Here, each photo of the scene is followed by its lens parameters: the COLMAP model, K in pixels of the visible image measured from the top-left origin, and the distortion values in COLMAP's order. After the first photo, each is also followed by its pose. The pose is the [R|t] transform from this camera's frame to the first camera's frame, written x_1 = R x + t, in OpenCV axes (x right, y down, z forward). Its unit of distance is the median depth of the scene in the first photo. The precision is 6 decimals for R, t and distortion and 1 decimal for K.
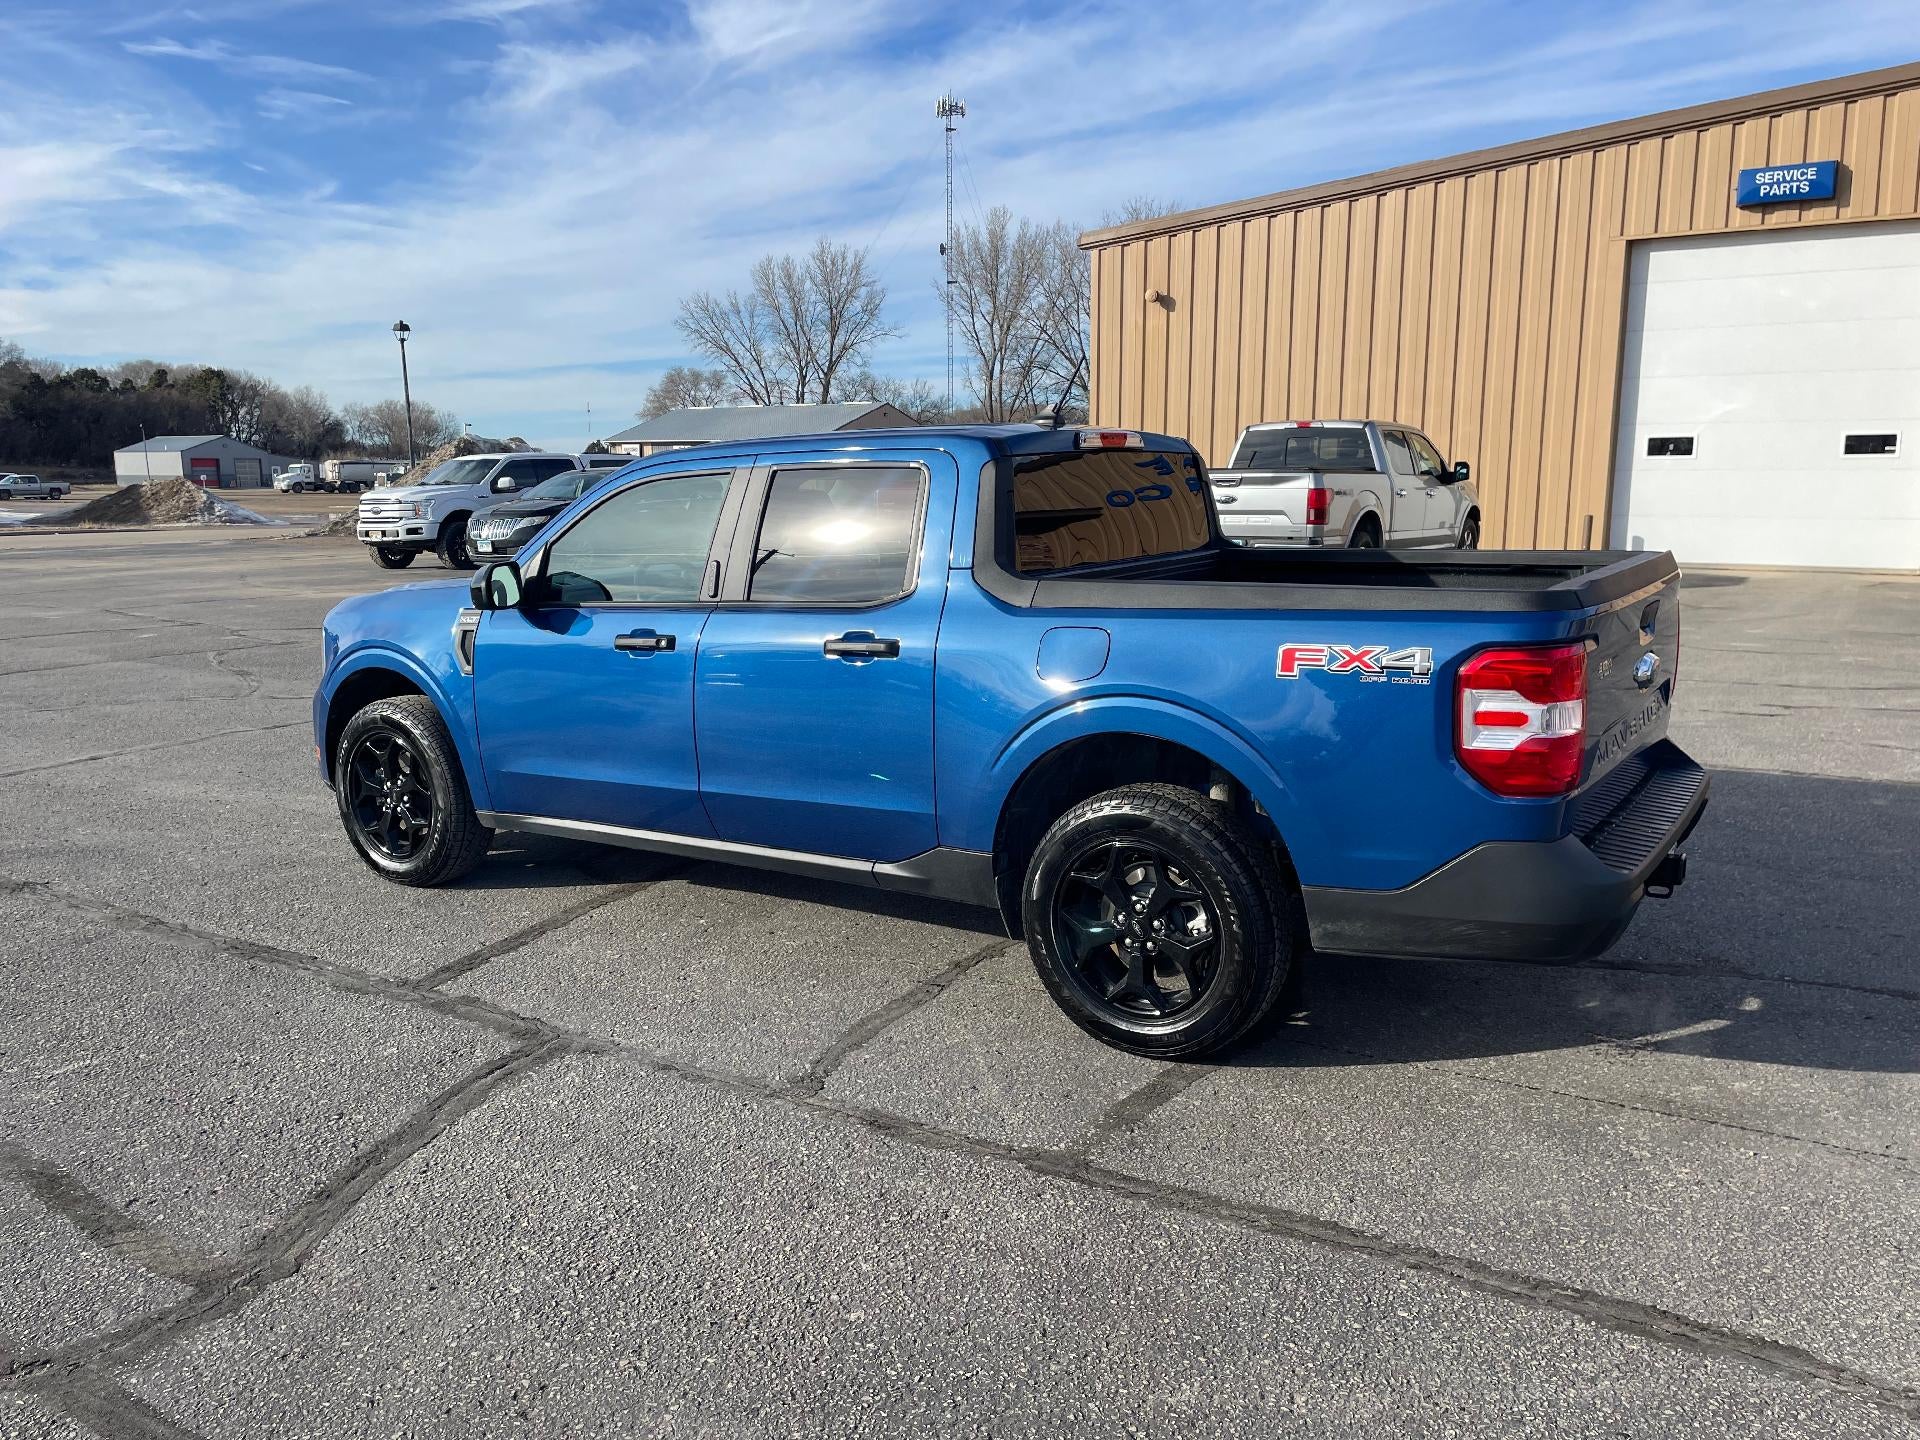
lens RADIAL K [[1446.0, 0, 952.7], [0, 1446.0, 714.0], [0, 0, 1]] dist [0.084470, -0.122456]
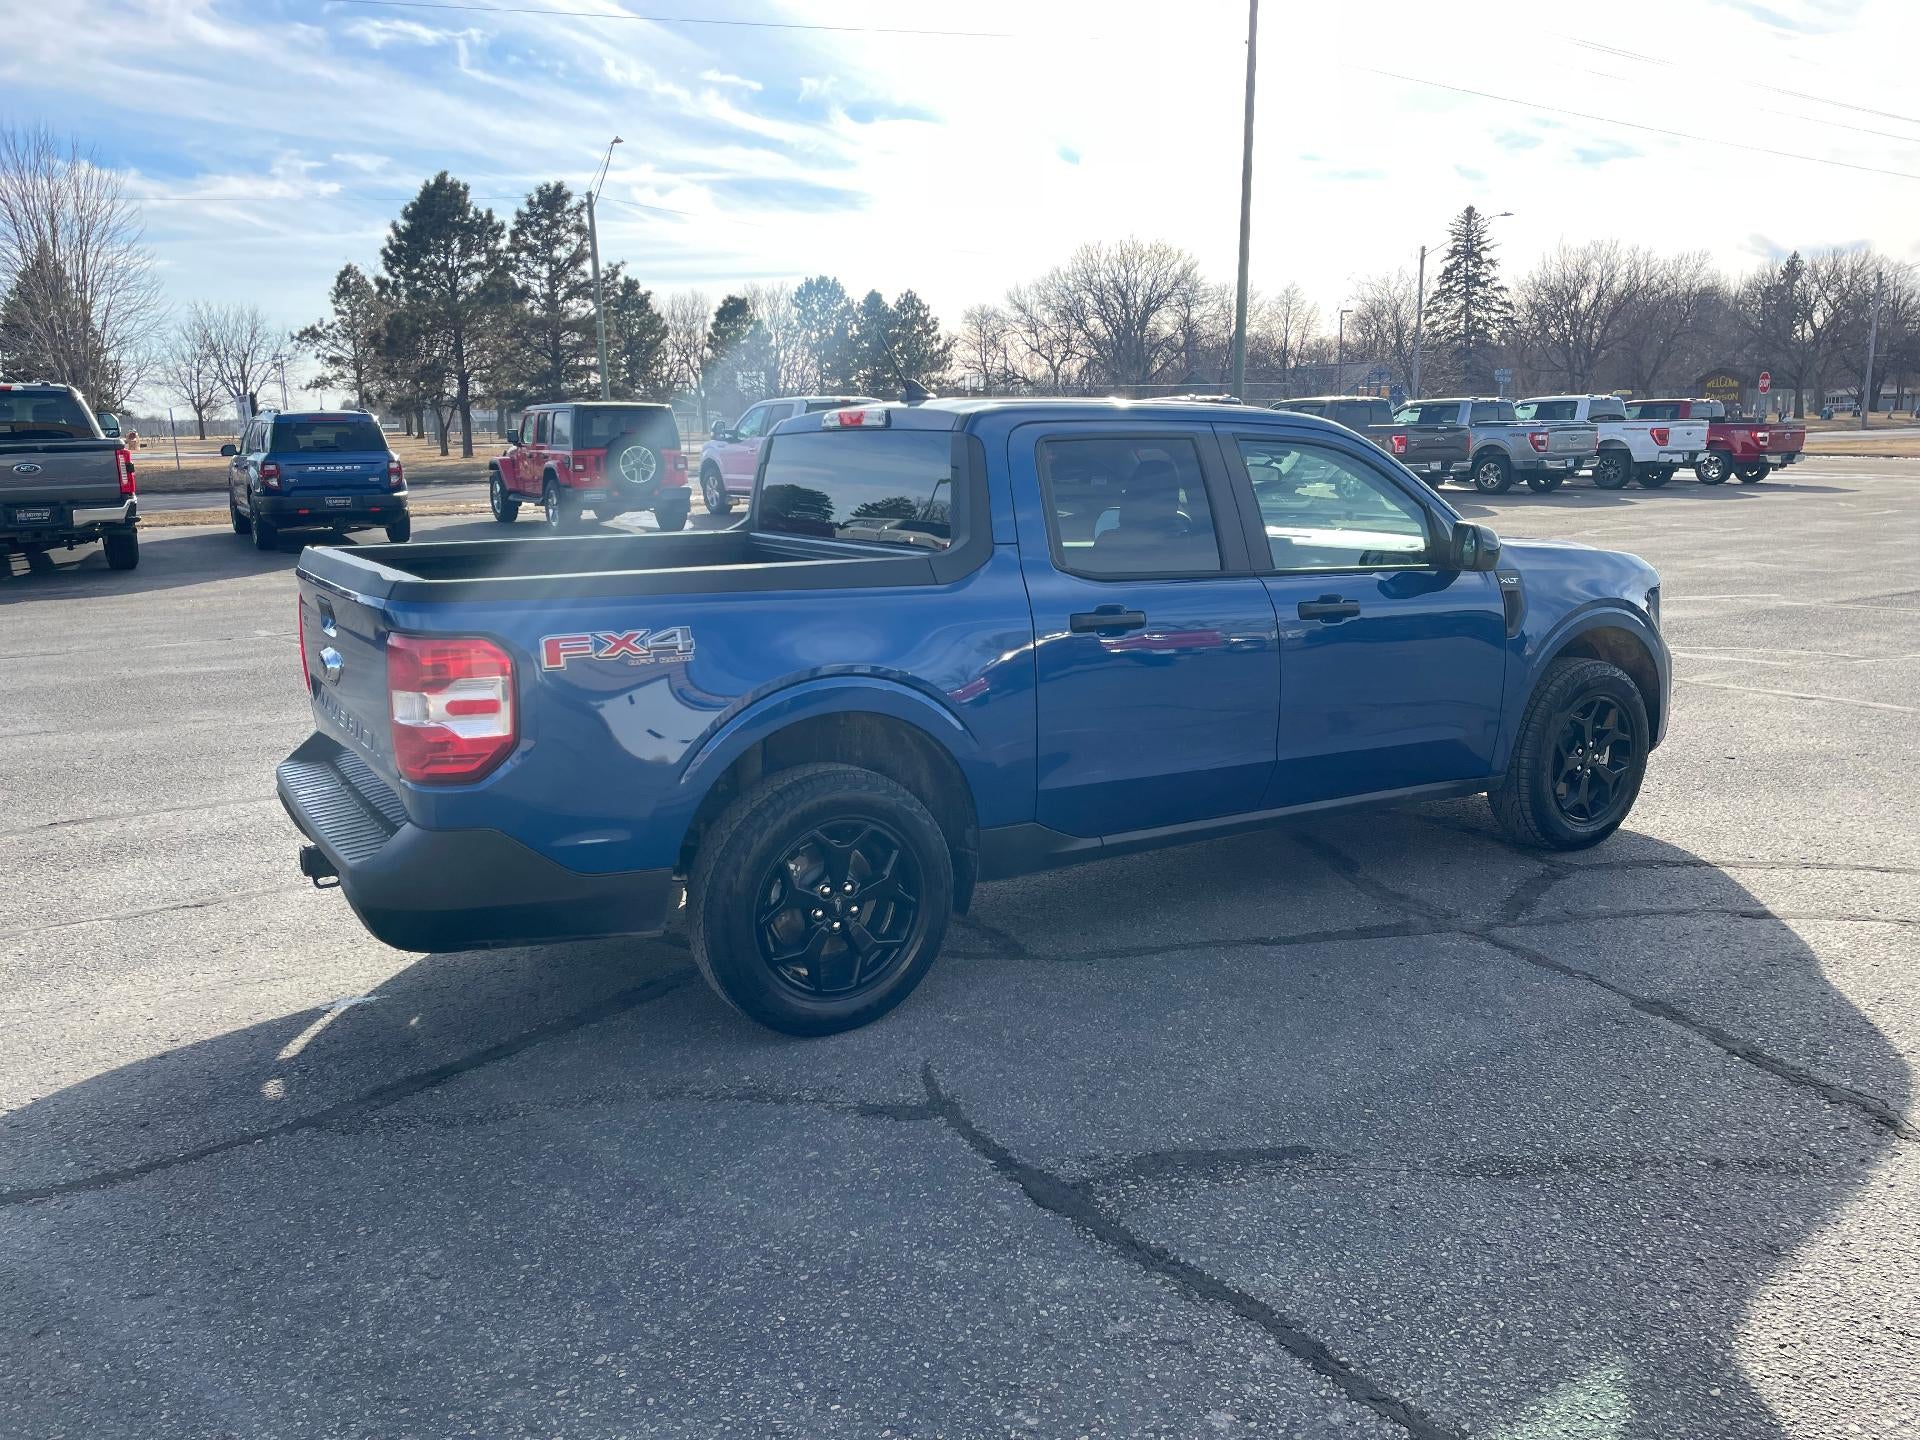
lens RADIAL K [[1425.5, 0, 960.0], [0, 1425.5, 720.0], [0, 0, 1]] dist [0.096416, -0.124575]
pose [[-0.413991, 0.194396, -0.889282, 0.201850], [-0.131598, 0.953887, 0.269782, -0.054092], [0.900718, 0.228715, -0.369318, 0.300464]]
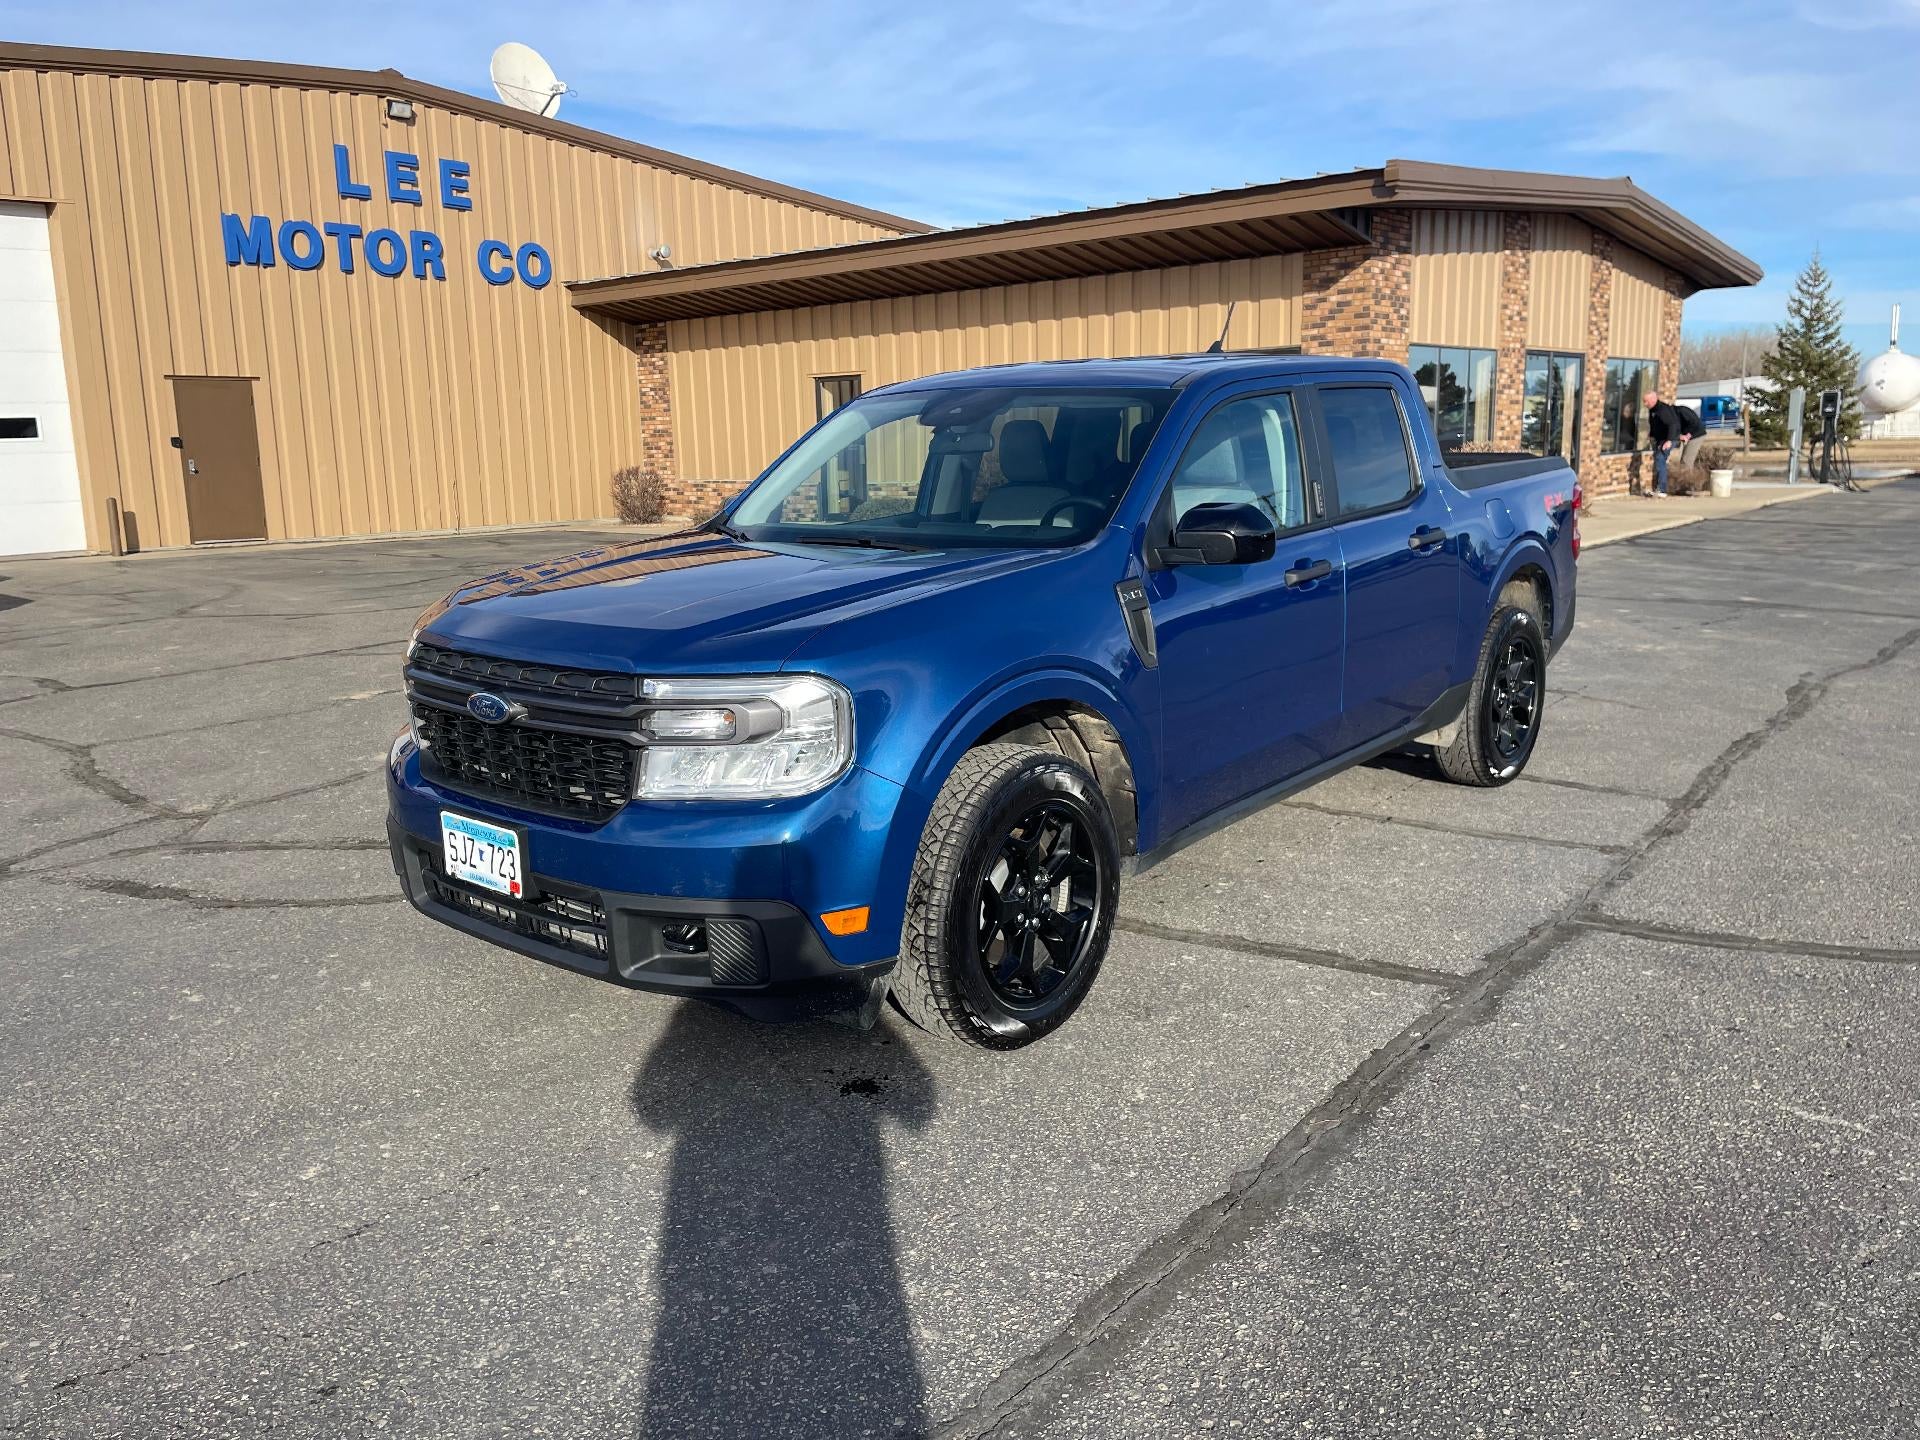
lens RADIAL K [[1466.6, 0, 965.1], [0, 1466.6, 655.6], [0, 0, 1]] dist [0.089221, -0.126368]
pose [[0.110542, -0.146387, 0.983032, -0.240253], [0.188754, 0.974184, 0.123844, -0.031779], [-0.975783, 0.171861, 0.135319, 0.223480]]
